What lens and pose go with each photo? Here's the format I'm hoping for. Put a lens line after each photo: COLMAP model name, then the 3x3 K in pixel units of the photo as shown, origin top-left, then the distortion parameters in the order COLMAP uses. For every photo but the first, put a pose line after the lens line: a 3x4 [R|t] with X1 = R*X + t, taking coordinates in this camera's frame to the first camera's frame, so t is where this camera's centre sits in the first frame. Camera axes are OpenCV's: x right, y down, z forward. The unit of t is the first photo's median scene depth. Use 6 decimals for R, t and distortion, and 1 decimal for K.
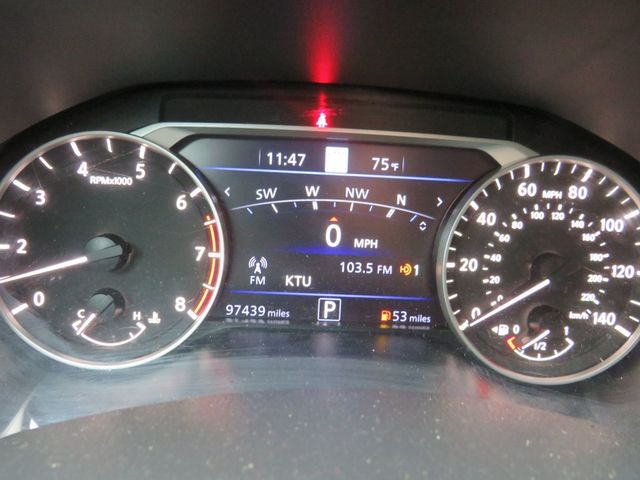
lens RADIAL K [[455.8, 0, 322.8], [0, 455.8, 242.8], [0, 0, 1]] dist [-0.032948, 0.003194]
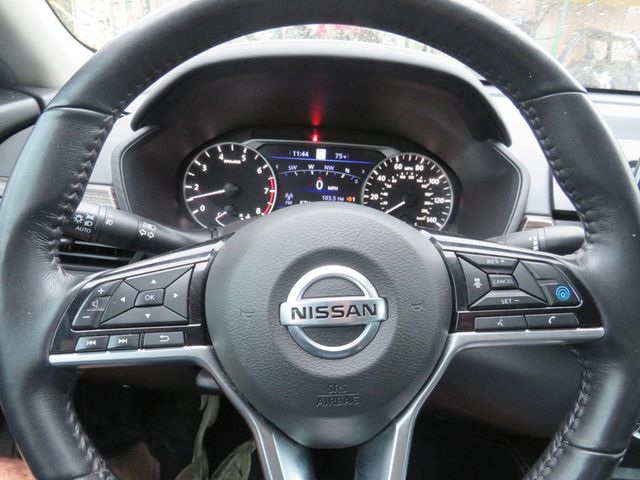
lens RADIAL K [[455.8, 0, 317.8], [0, 455.8, 233.7], [0, 0, 1]] dist [-0.032948, 0.003194]
pose [[0.999915, 0.007113, -0.010944, 0.043100], [-0.007457, 0.999468, -0.031756, 0.336283], [0.010713, 0.031835, 0.999436, -1.496817]]
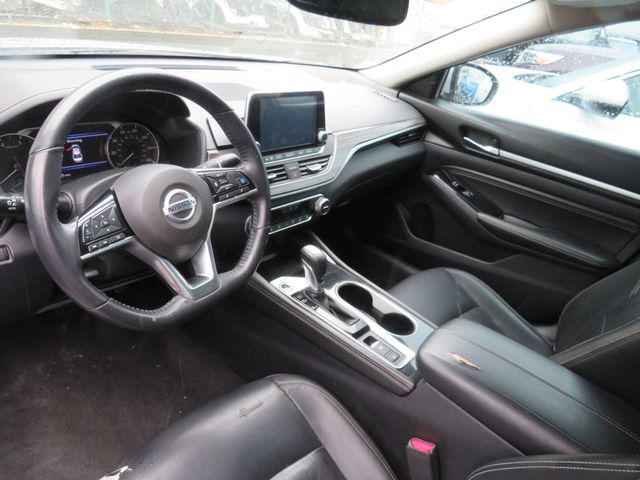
lens RADIAL K [[455.8, 0, 319.9], [0, 455.8, 234.6], [0, 0, 1]] dist [-0.032948, 0.003194]
pose [[0.660851, -0.298050, 0.688798, -1.467348], [0.182448, 0.954032, 0.237774, 0.121810], [-0.728003, -0.031464, 0.684851, -3.140053]]
